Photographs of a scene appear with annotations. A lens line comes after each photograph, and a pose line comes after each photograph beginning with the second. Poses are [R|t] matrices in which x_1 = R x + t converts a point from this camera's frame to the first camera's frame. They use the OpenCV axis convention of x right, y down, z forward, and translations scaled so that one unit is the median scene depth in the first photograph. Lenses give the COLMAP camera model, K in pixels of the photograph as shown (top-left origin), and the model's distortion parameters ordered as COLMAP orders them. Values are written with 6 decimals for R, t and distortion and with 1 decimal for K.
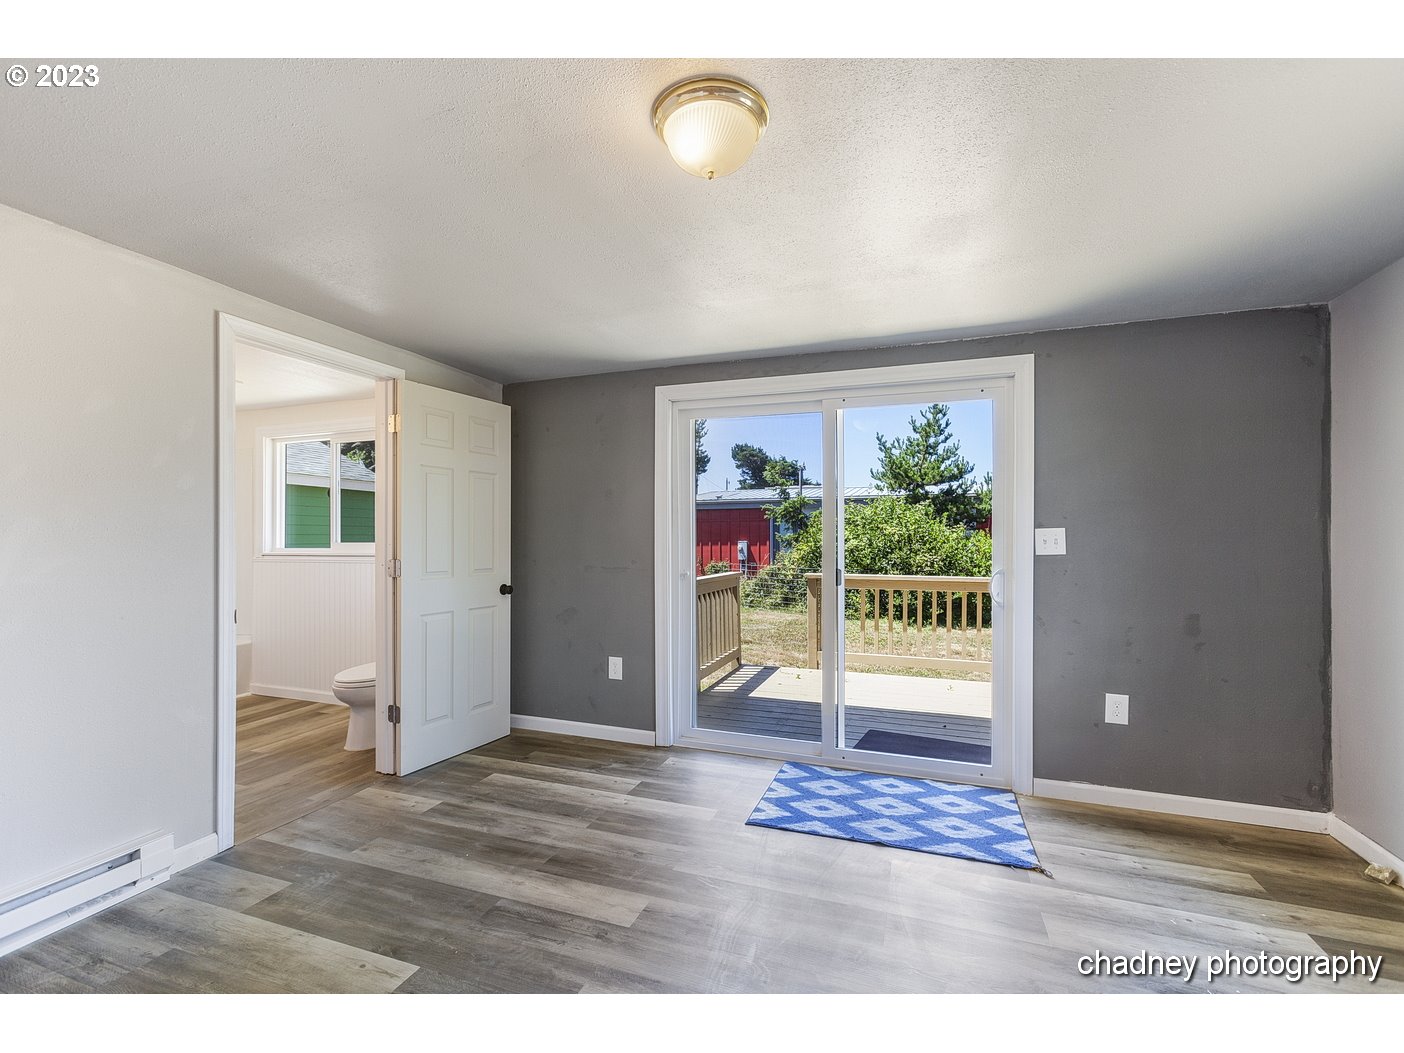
lens RADIAL K [[637.9, 0, 702.0], [0, 637.9, 526.5], [0, 0, 1]] dist [-0.001172, -0.000193]
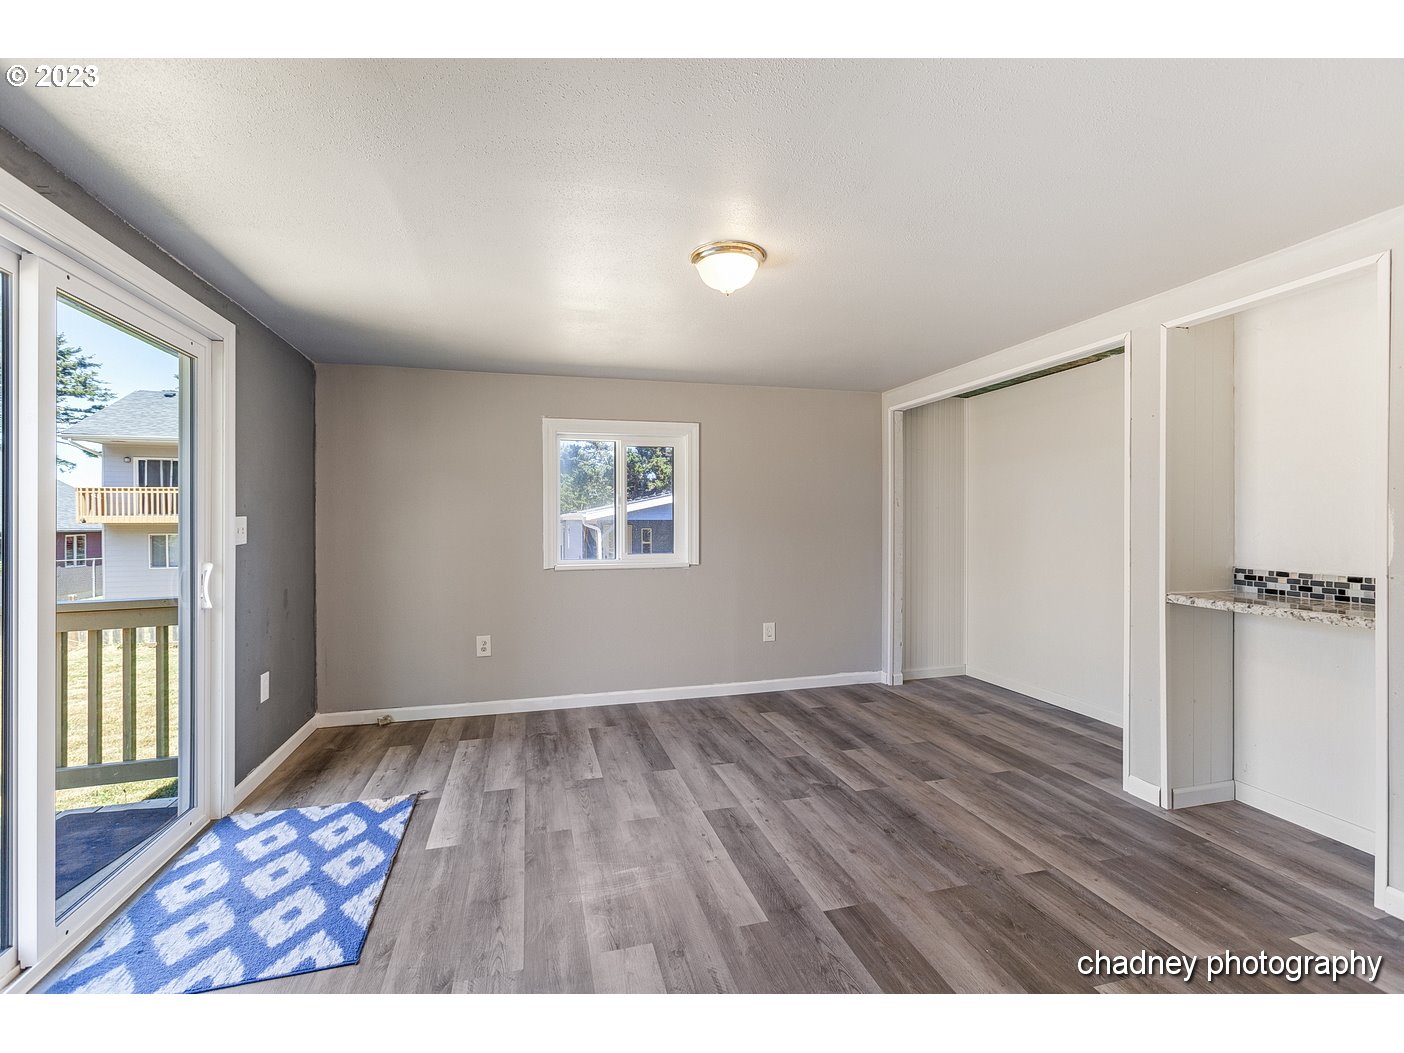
lens RADIAL K [[637.9, 0, 702.0], [0, 637.9, 526.5], [0, 0, 1]] dist [-0.001172, -0.000193]
pose [[-0.588563, -0.010321, 0.808385, -0.654234], [-0.007450, 0.999945, 0.007343, 0.007610], [-0.808417, -0.001701, -0.588608, 1.076088]]
